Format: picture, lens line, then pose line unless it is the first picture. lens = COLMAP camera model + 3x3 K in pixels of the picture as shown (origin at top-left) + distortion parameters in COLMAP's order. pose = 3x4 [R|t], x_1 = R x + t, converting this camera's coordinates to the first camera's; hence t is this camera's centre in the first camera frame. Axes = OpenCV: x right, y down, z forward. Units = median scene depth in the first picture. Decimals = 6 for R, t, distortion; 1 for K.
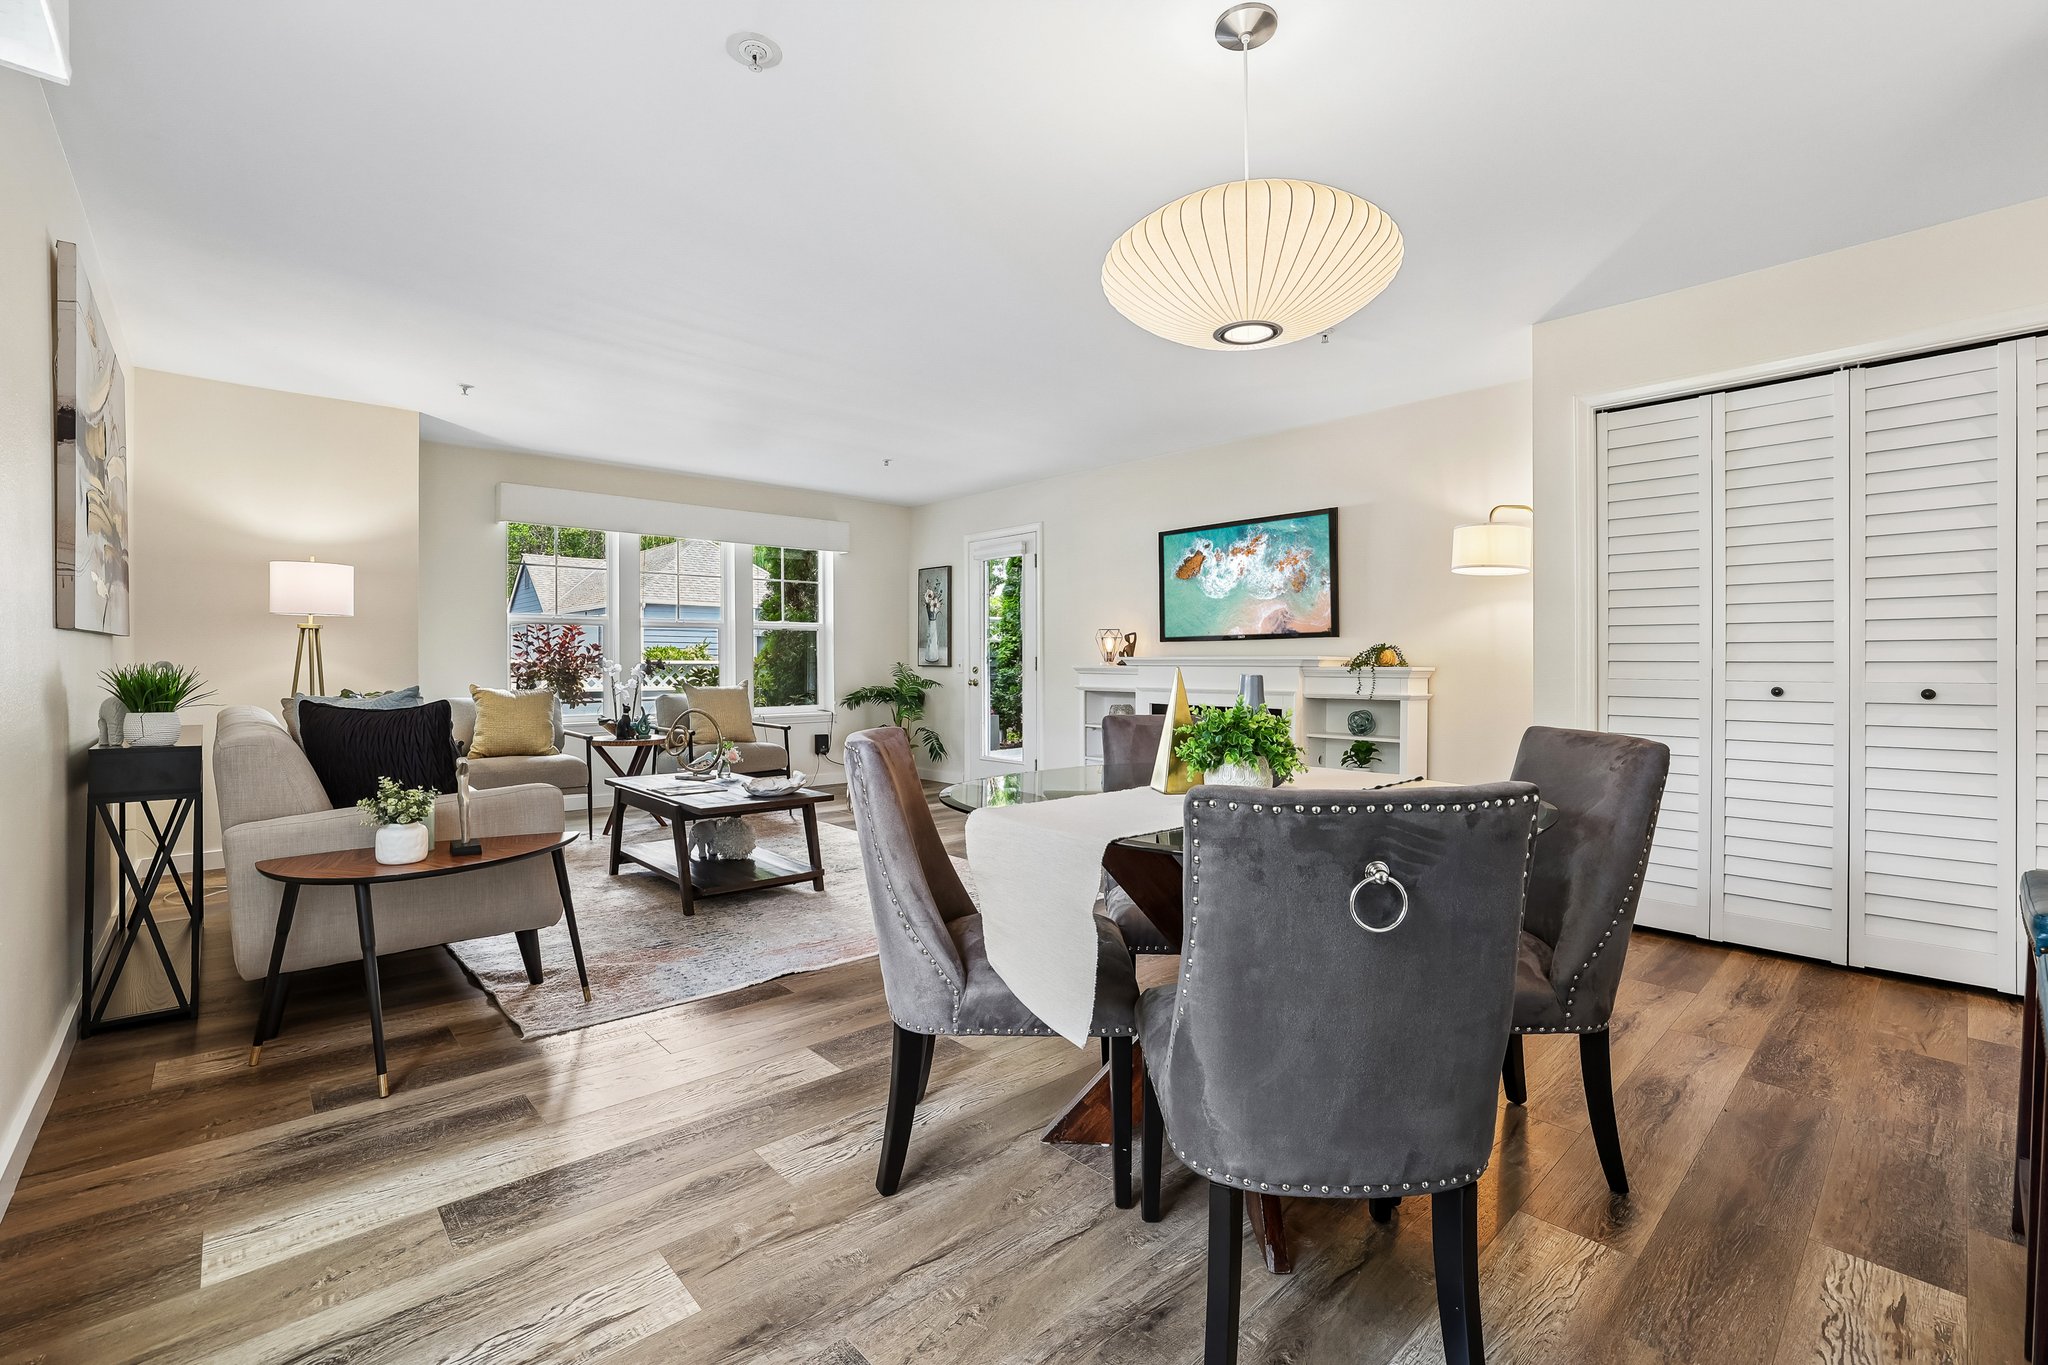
lens RADIAL K [[890.4, 0, 1024.7], [0, 890.4, 685.8], [0, 0, 1]] dist [-0.038145, 0.008856]
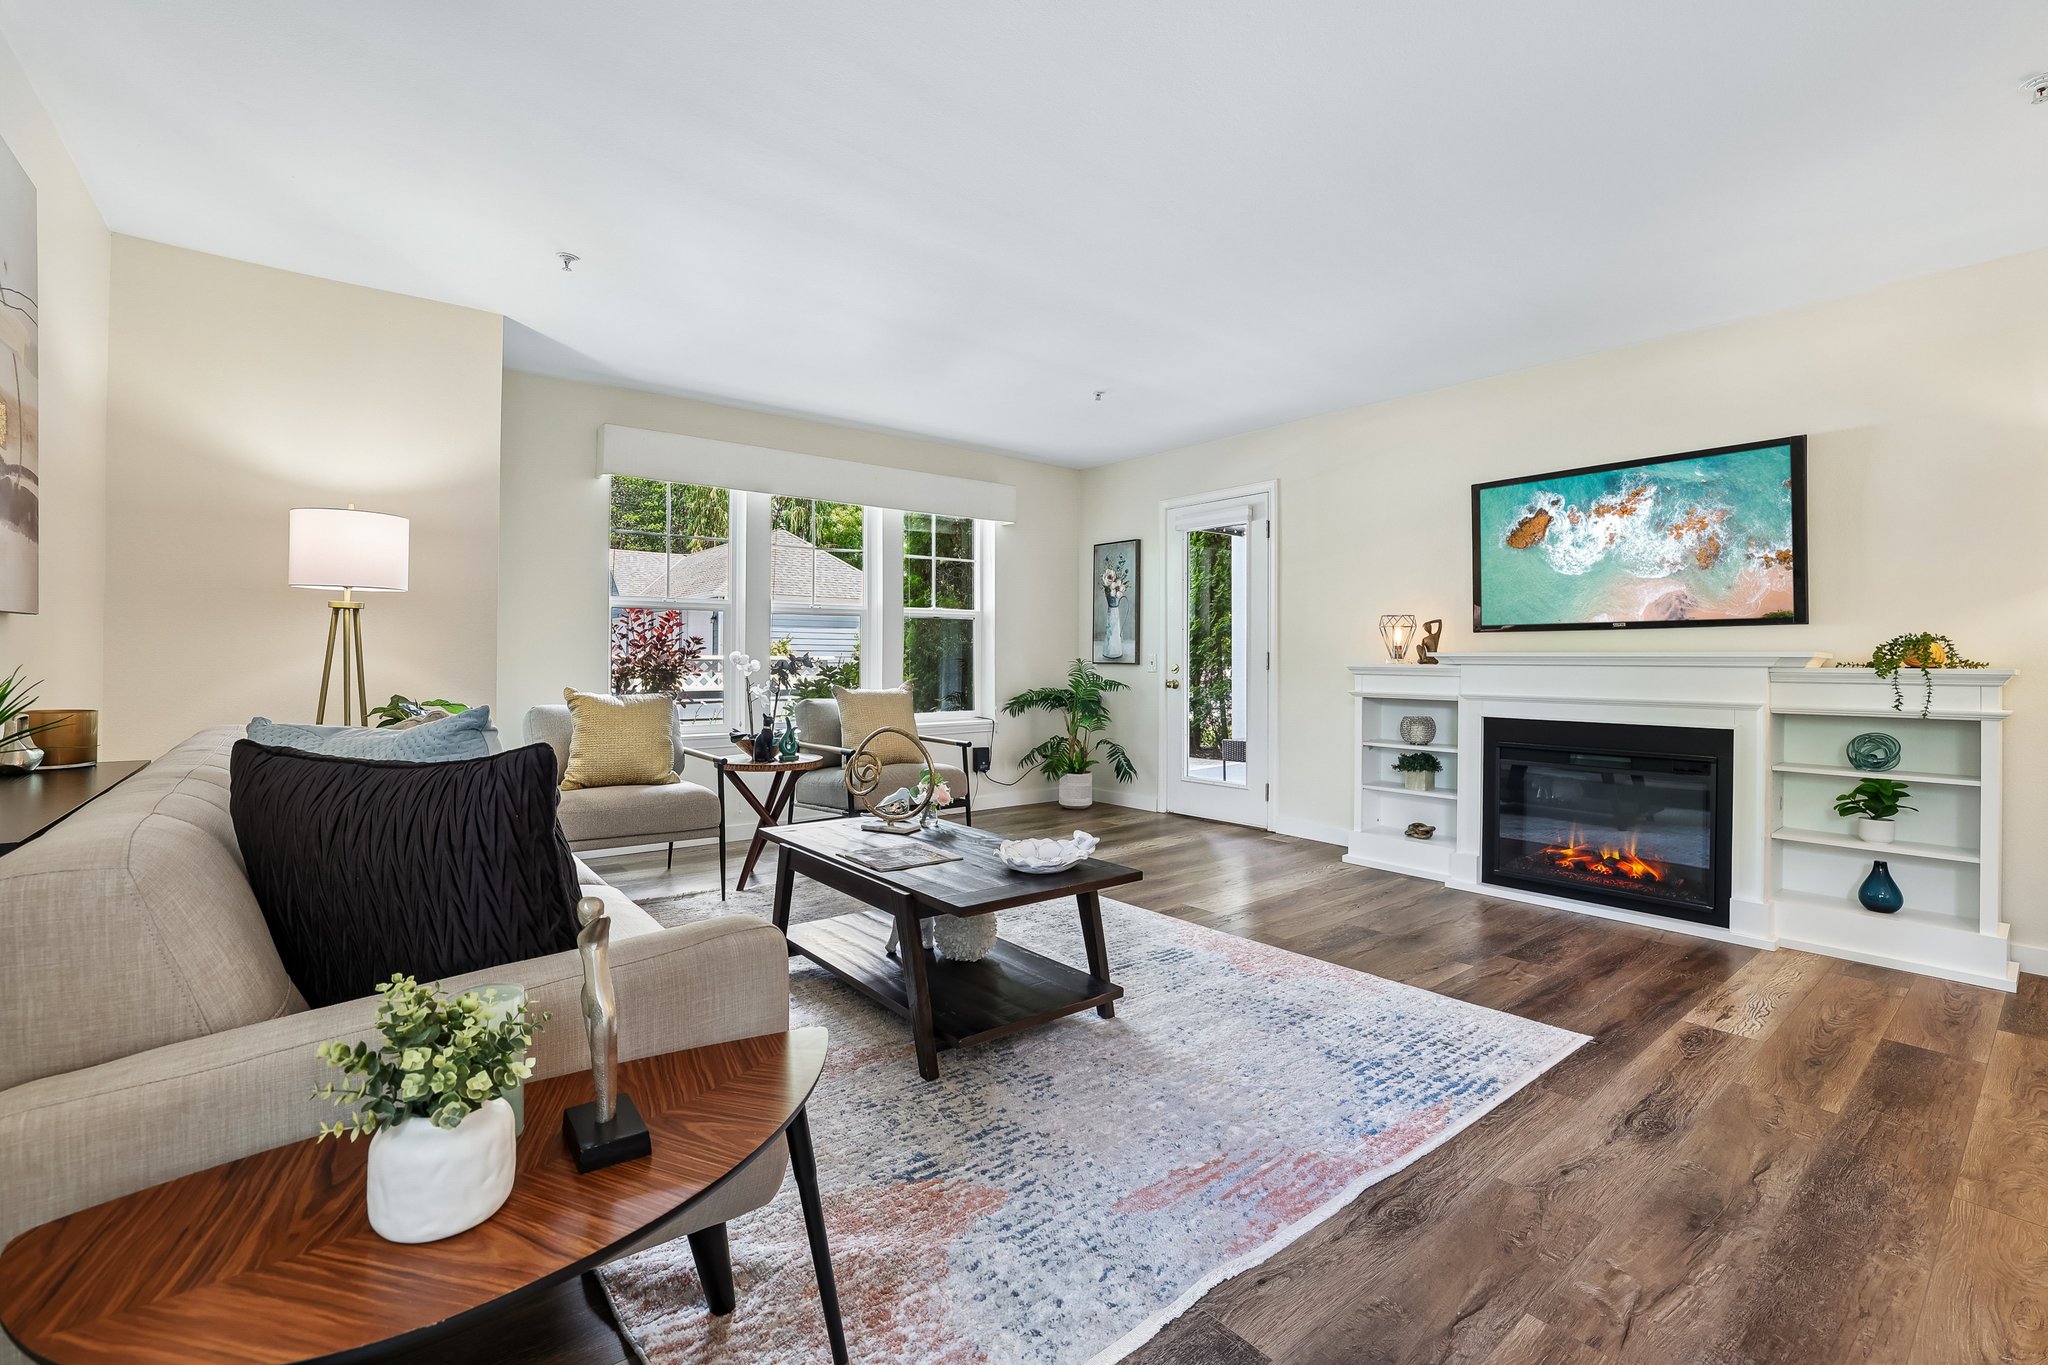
lens RADIAL K [[890.4, 0, 1042.8], [0, 890.4, 669.5], [0, 0, 1]] dist [-0.038145, 0.008856]
pose [[0.998705, 0.003382, -0.050759, -0.177190], [-0.004098, 0.999893, -0.014014, -0.007108], [0.050706, 0.014204, 0.998613, 0.258640]]
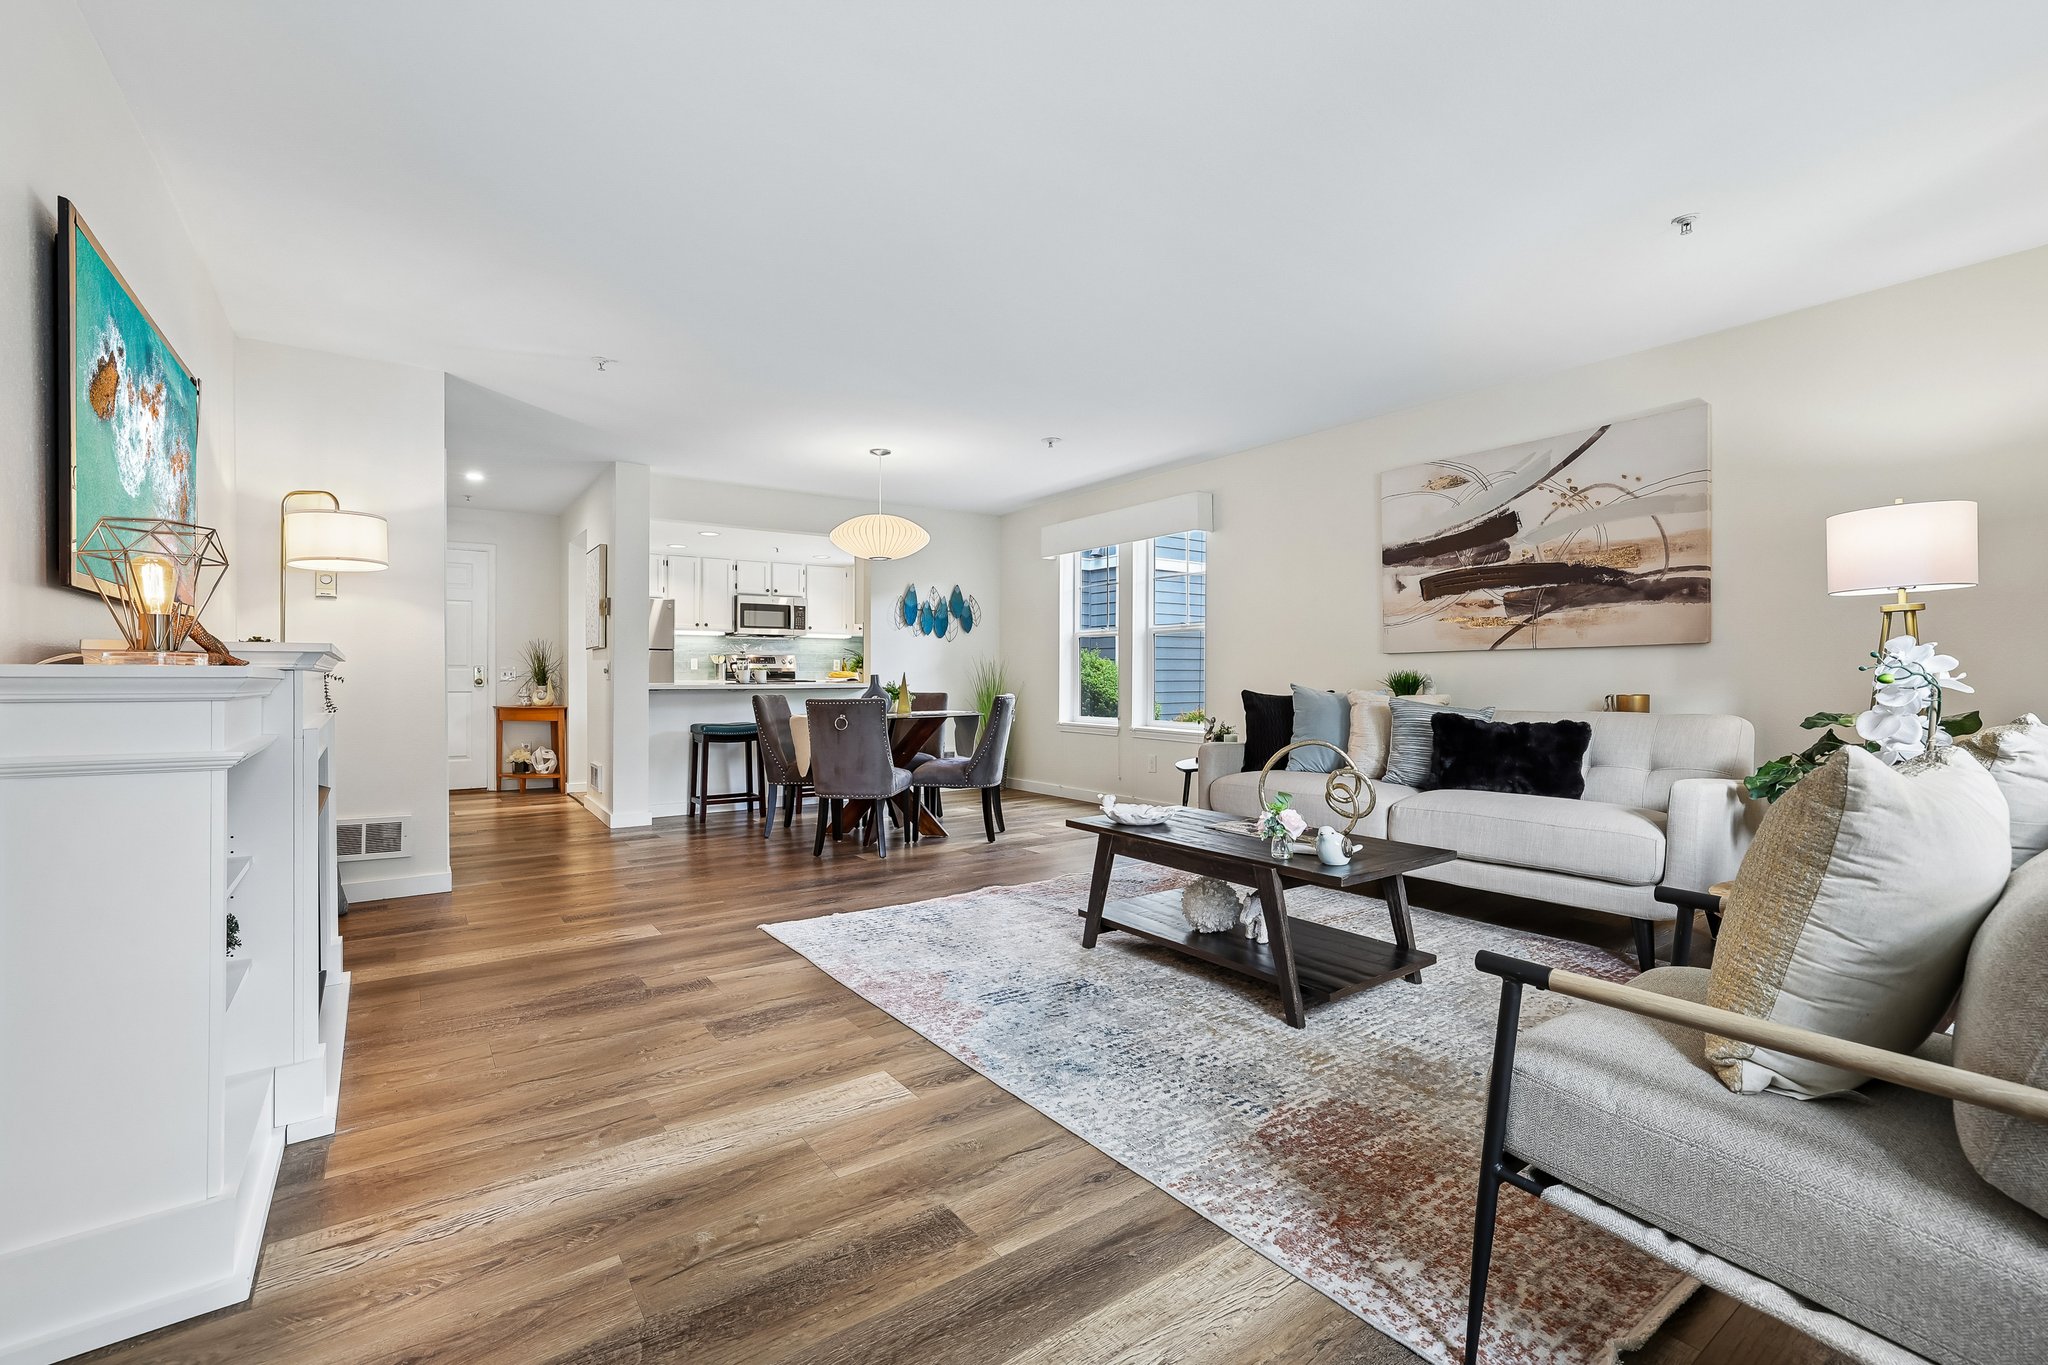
lens RADIAL K [[890.4, 0, 1022.6], [0, 890.4, 675.0], [0, 0, 1]] dist [-0.038145, 0.008856]
pose [[-0.992121, 0.002643, 0.125257, -0.198200], [0.005977, 0.999638, 0.026250, -0.030696], [-0.125142, 0.026792, -0.991777, 1.354022]]
